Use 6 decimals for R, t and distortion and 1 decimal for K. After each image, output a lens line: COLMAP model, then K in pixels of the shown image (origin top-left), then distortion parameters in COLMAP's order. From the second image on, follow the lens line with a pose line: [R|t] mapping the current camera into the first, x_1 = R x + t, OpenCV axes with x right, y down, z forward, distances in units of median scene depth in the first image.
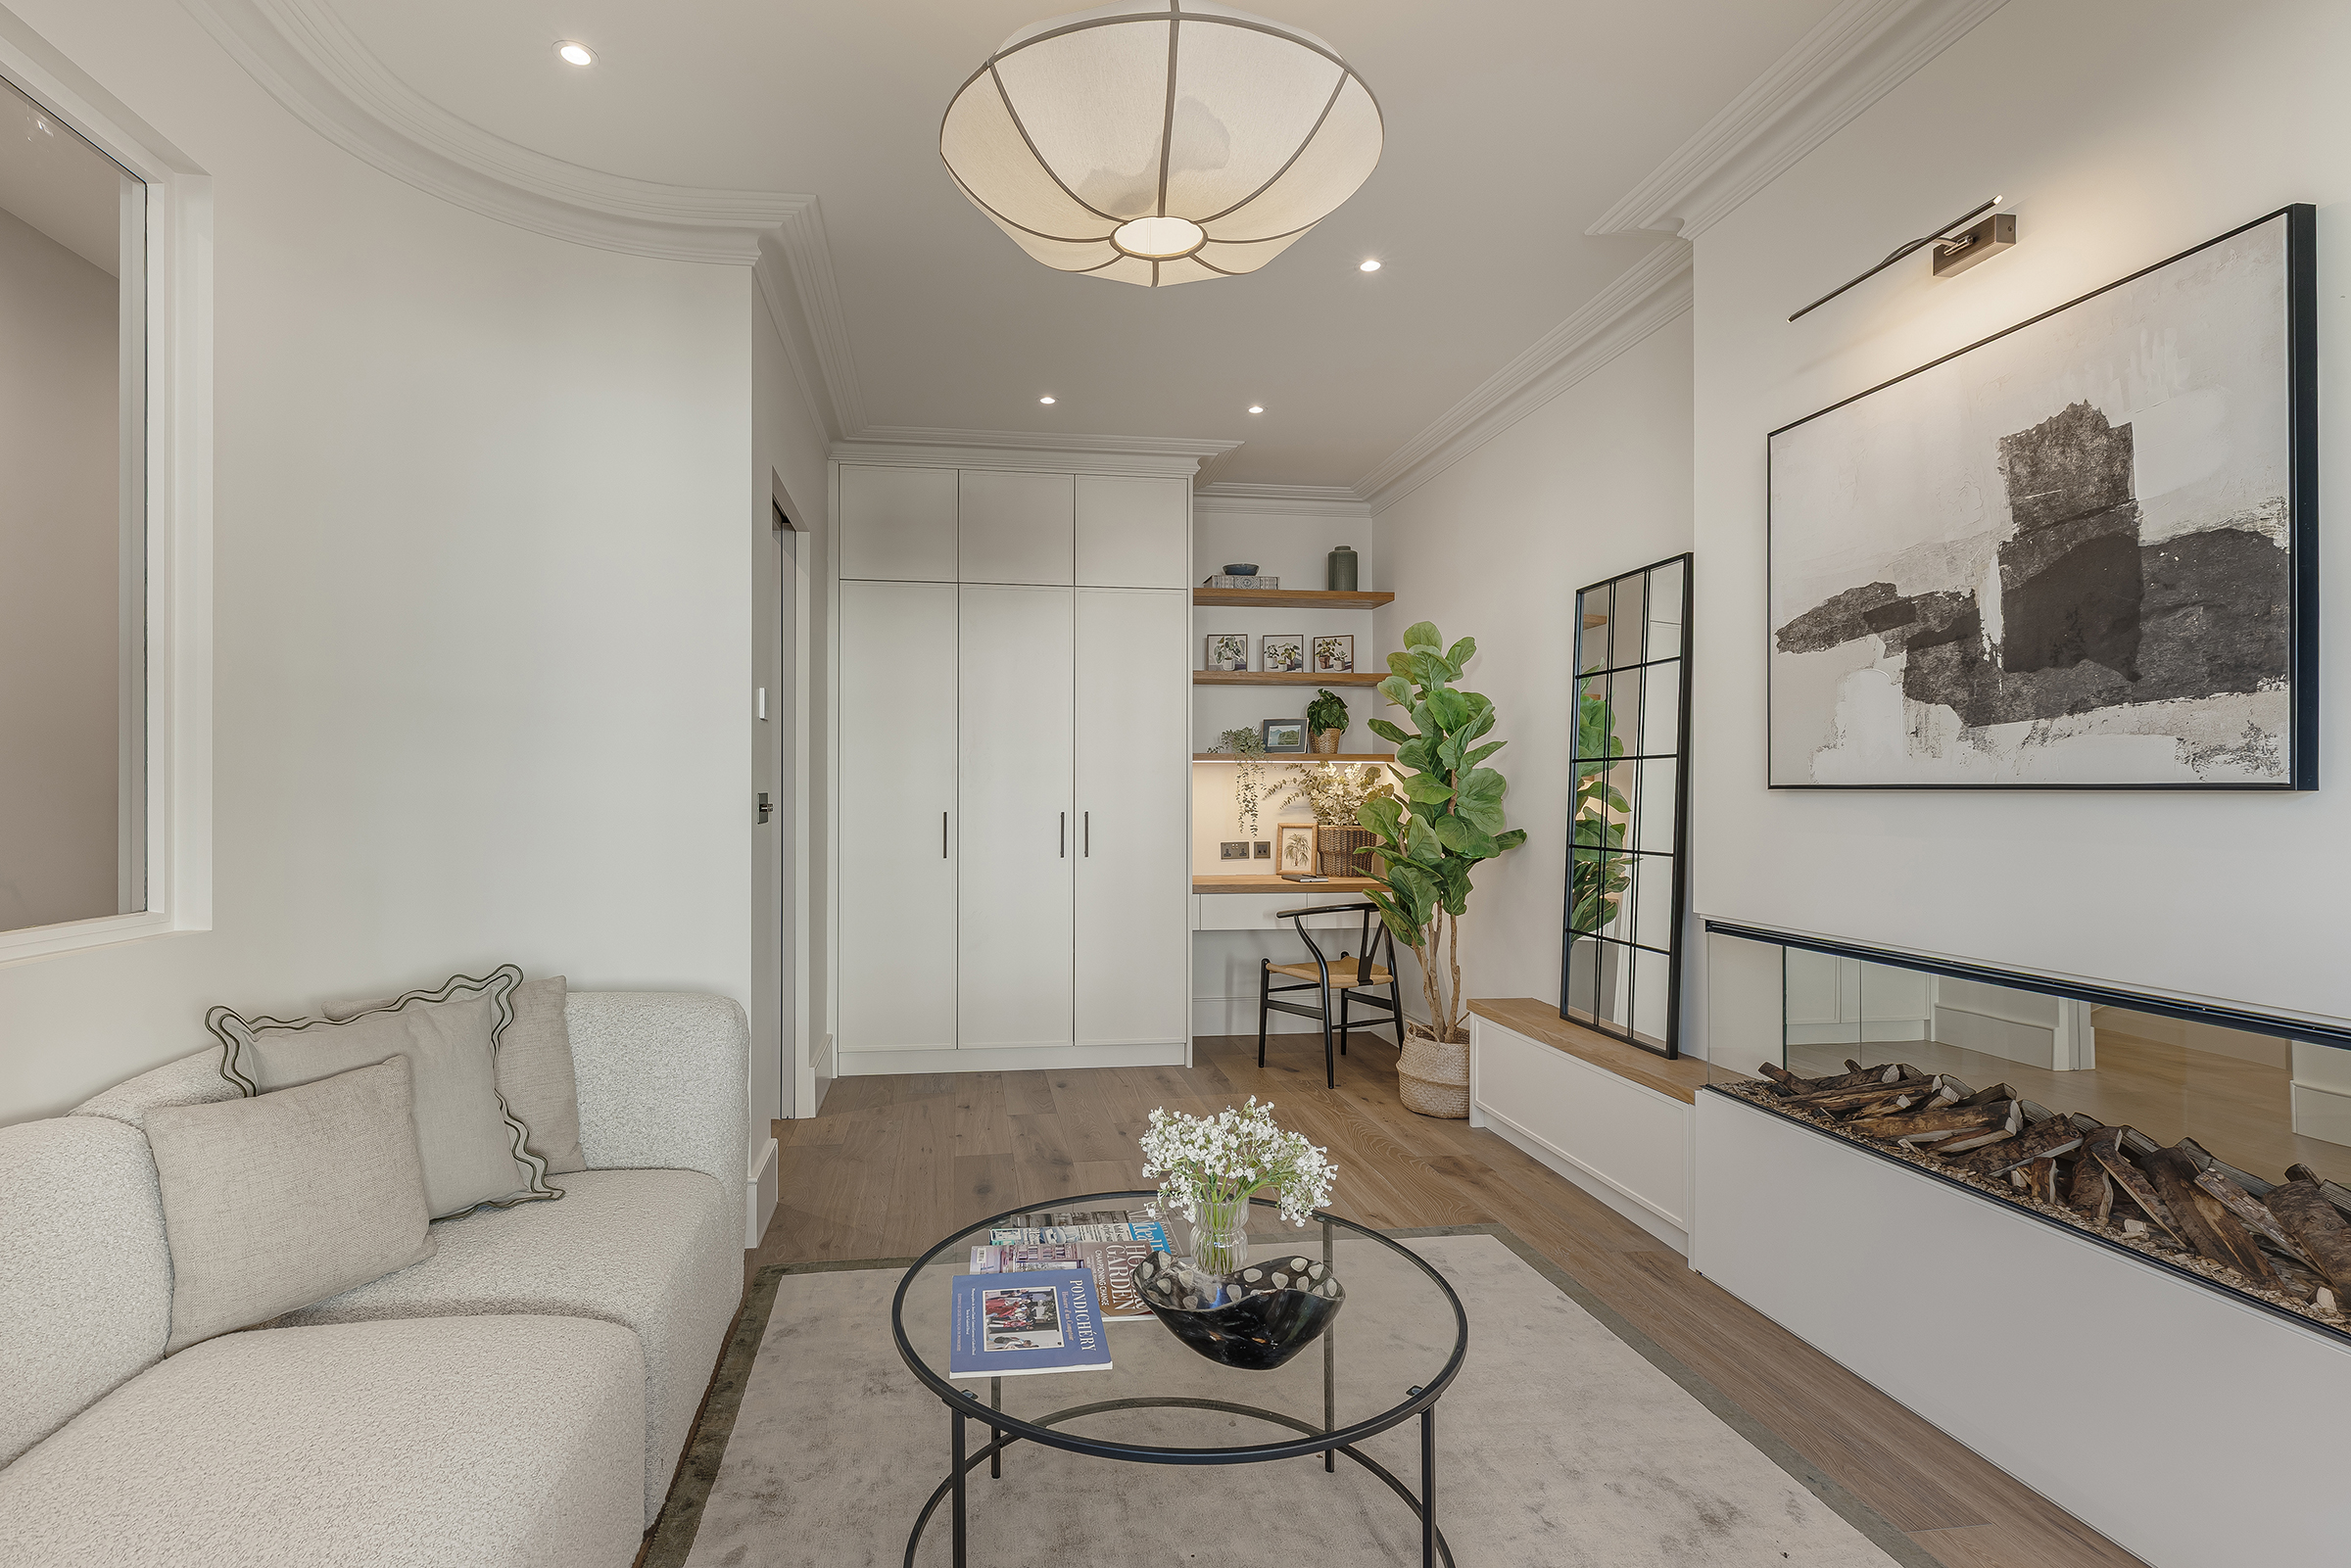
lens RADIAL K [[1066.0, 0, 1130.5], [0, 1066.0, 769.1], [0, 0, 1]] dist [-0.002458, -0.000714]
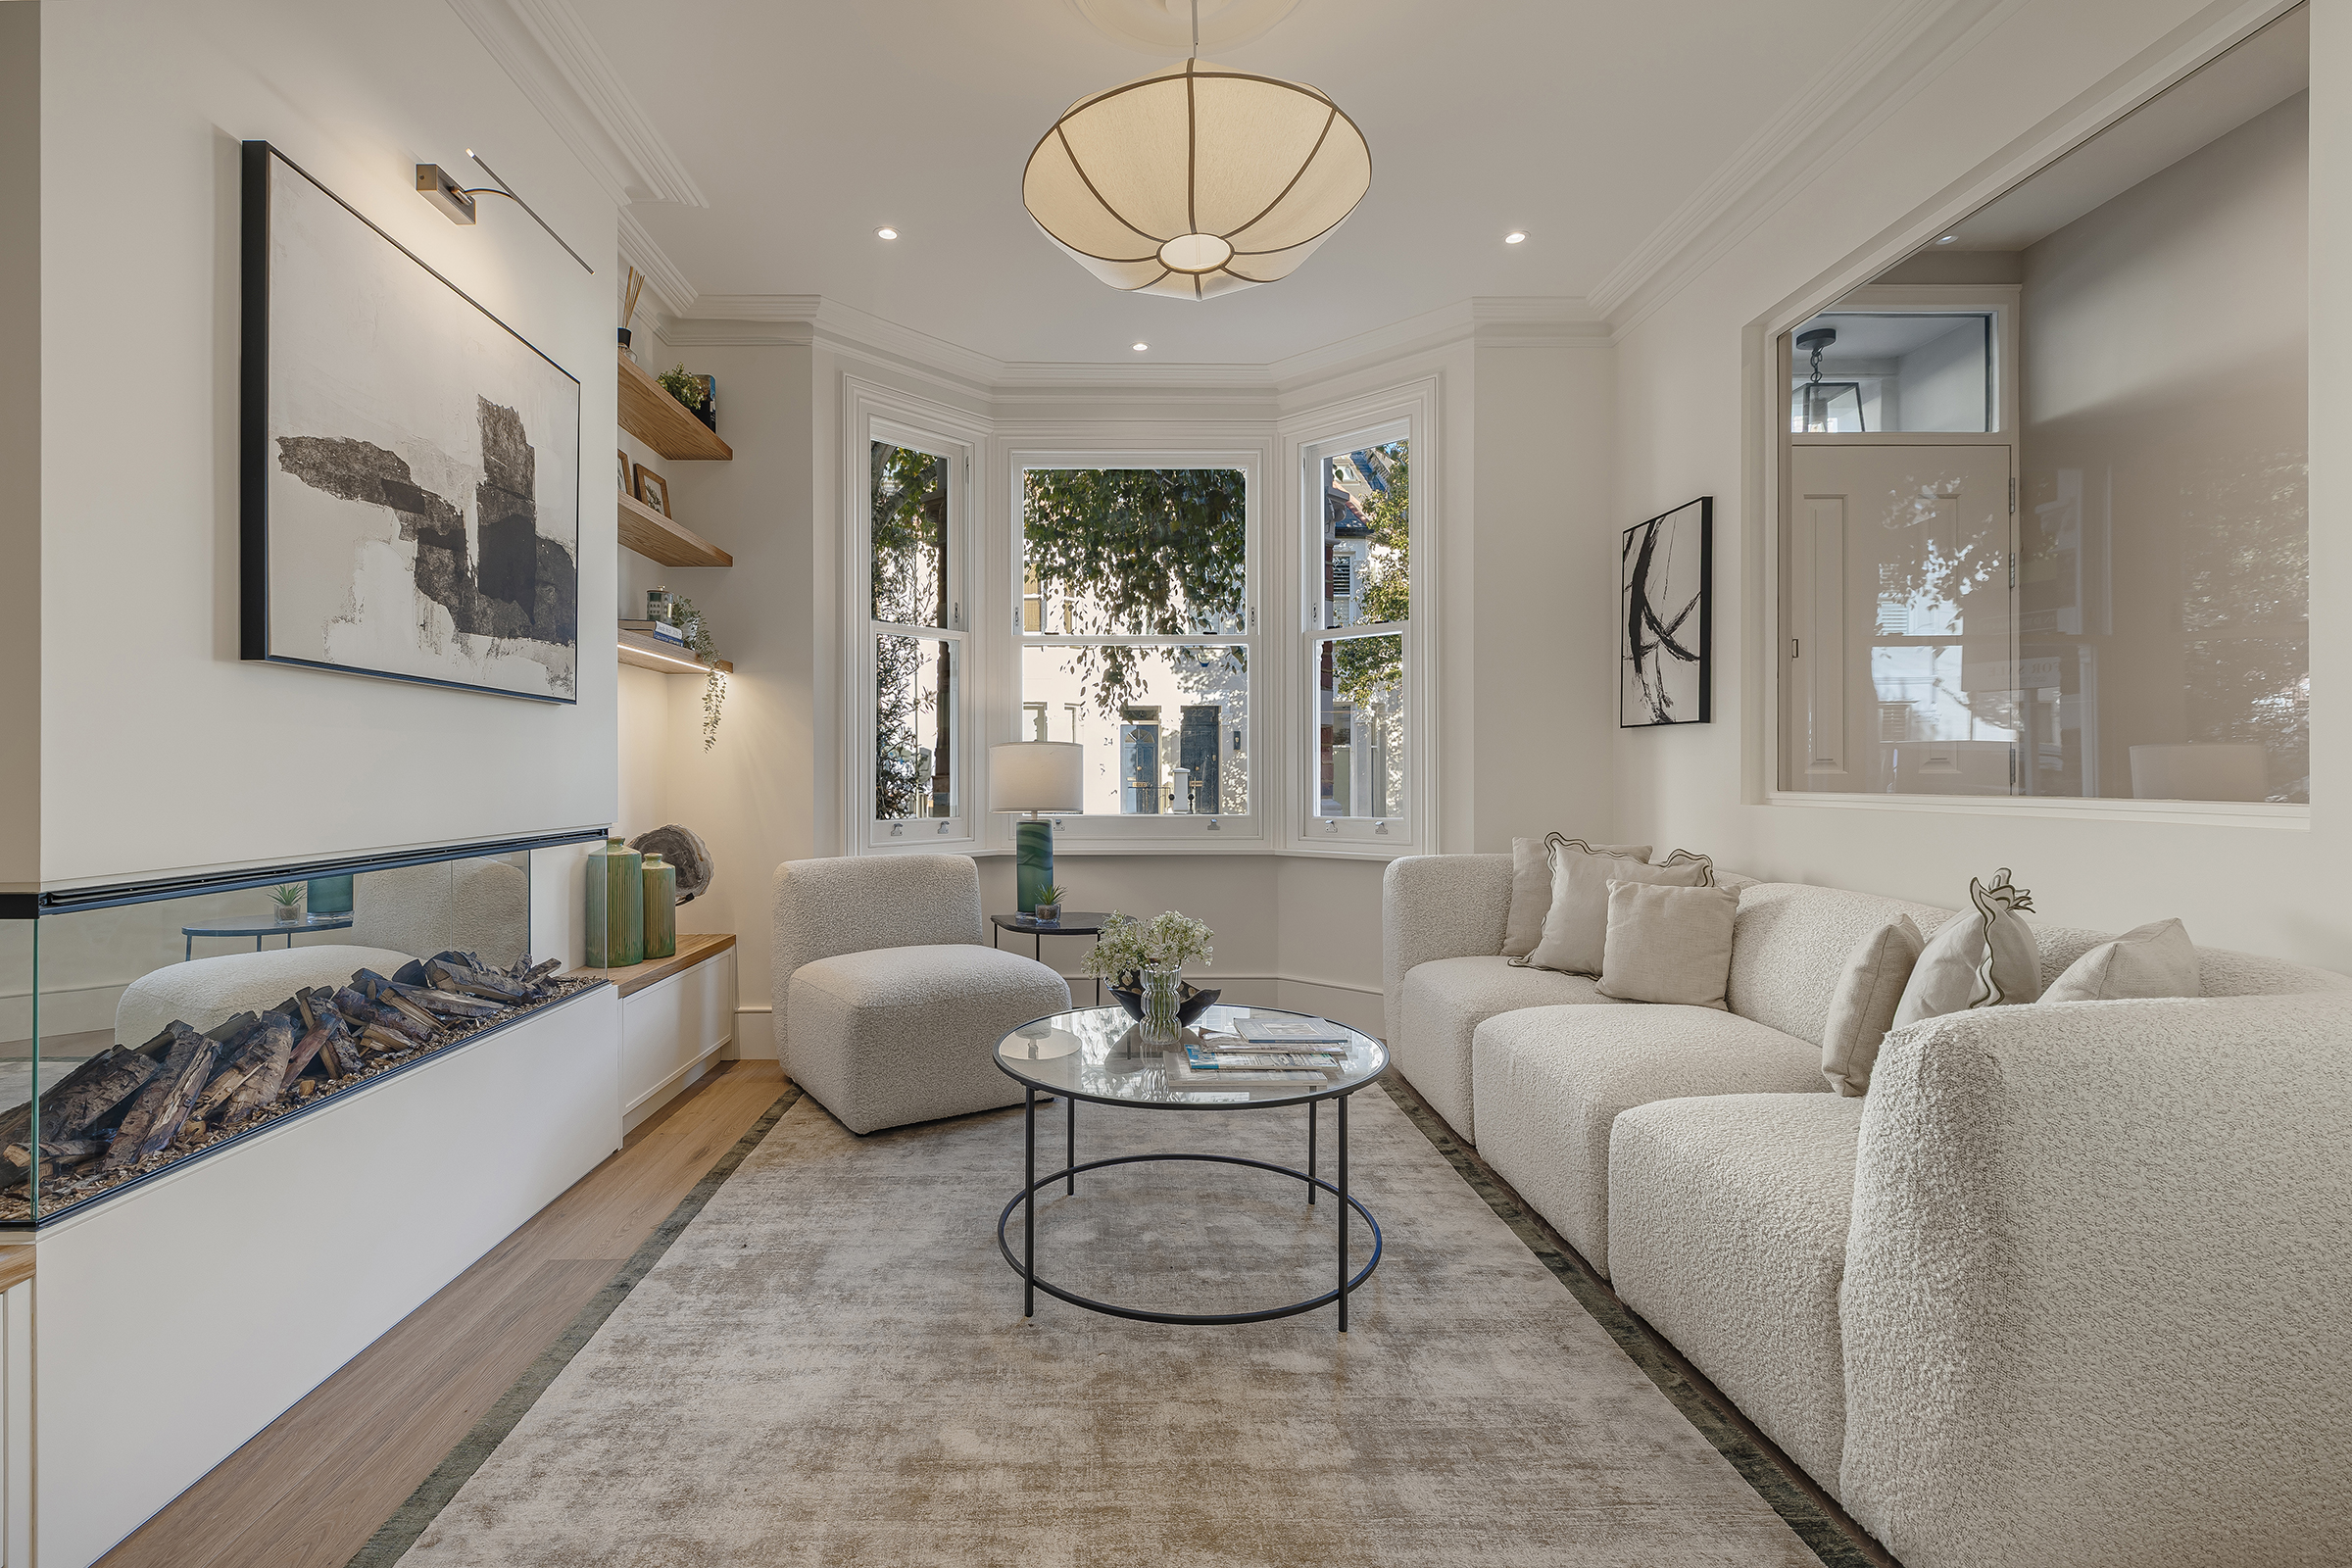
lens RADIAL K [[1066.5, 0, 1130.9], [0, 1066.5, 769.0], [0, 0, 1]] dist [-0.002458, -0.000714]
pose [[-0.992886, 0.001833, 0.119059, -0.042418], [-0.001461, 0.999619, -0.027573, 0.132593], [-0.119064, -0.027551, -0.992504, 1.997871]]
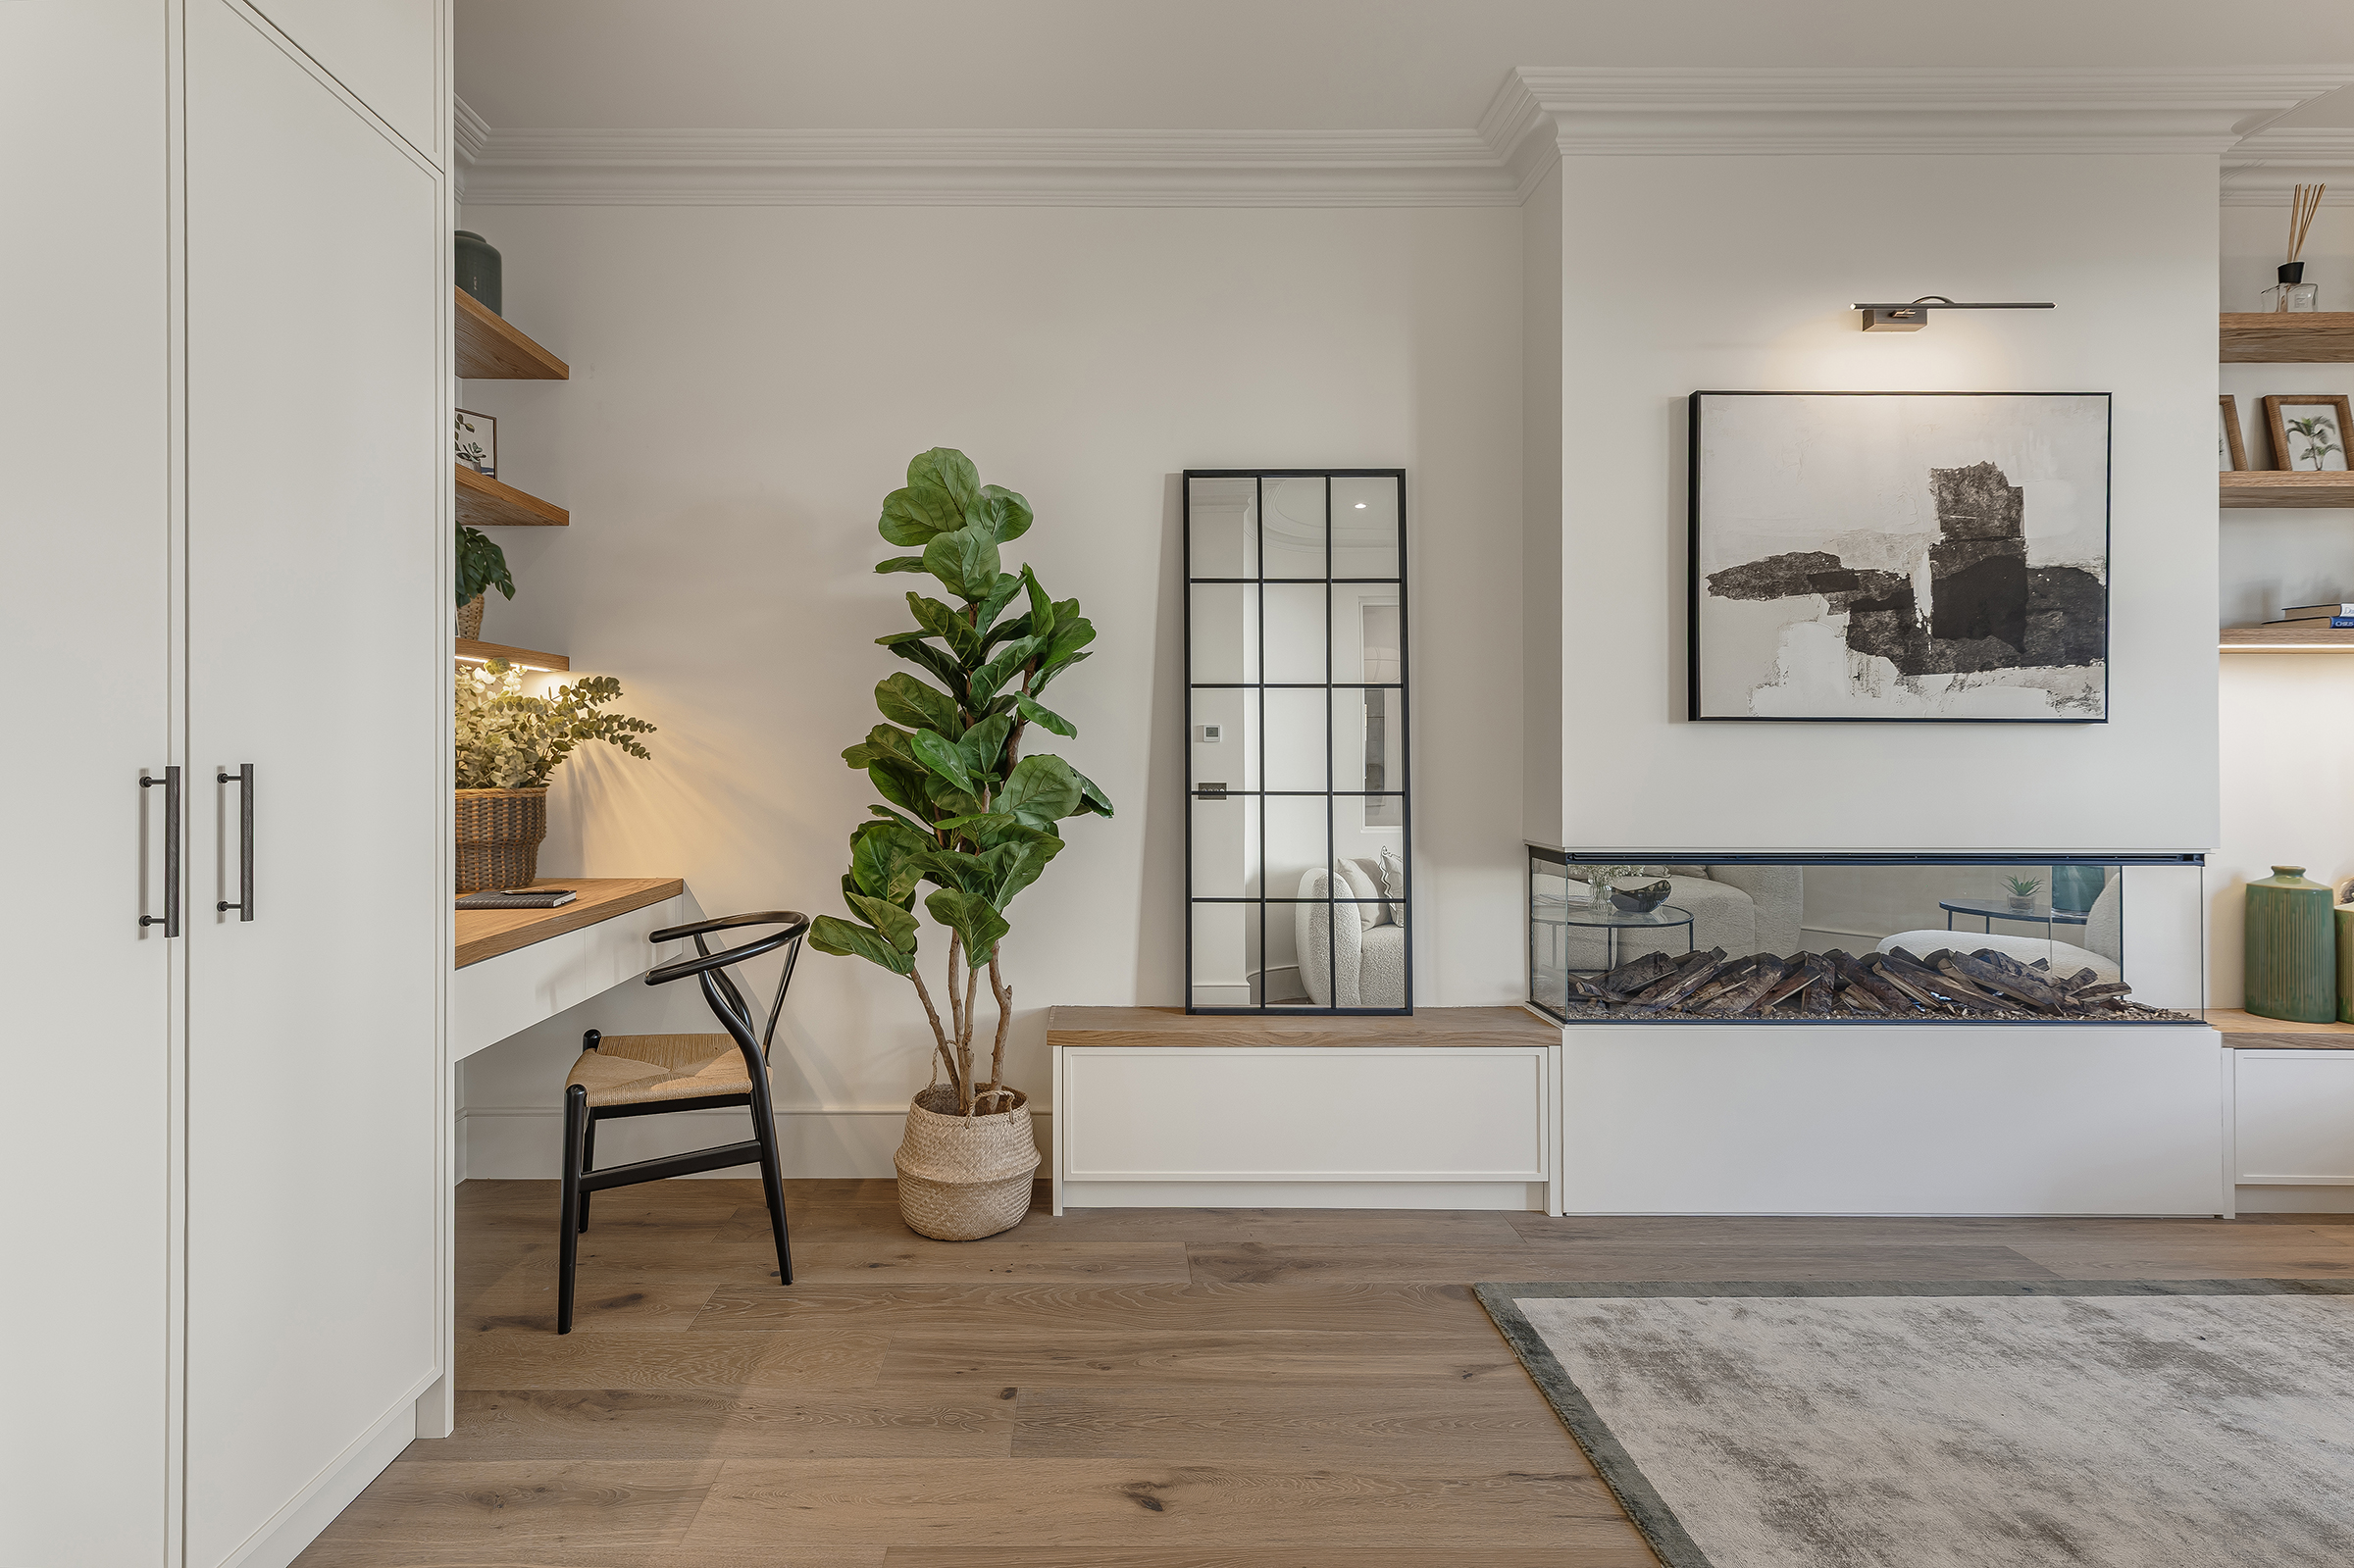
lens RADIAL K [[1065.1, 0, 1061.7], [0, 1065.1, 737.4], [0, 0, 1]] dist [0.001848, 0.000528]
pose [[0.167223, 0.008559, 0.985882, -0.709435], [-0.023450, 0.999714, -0.004701, 0.069443], [-0.985640, -0.022333, 0.167376, 1.802546]]
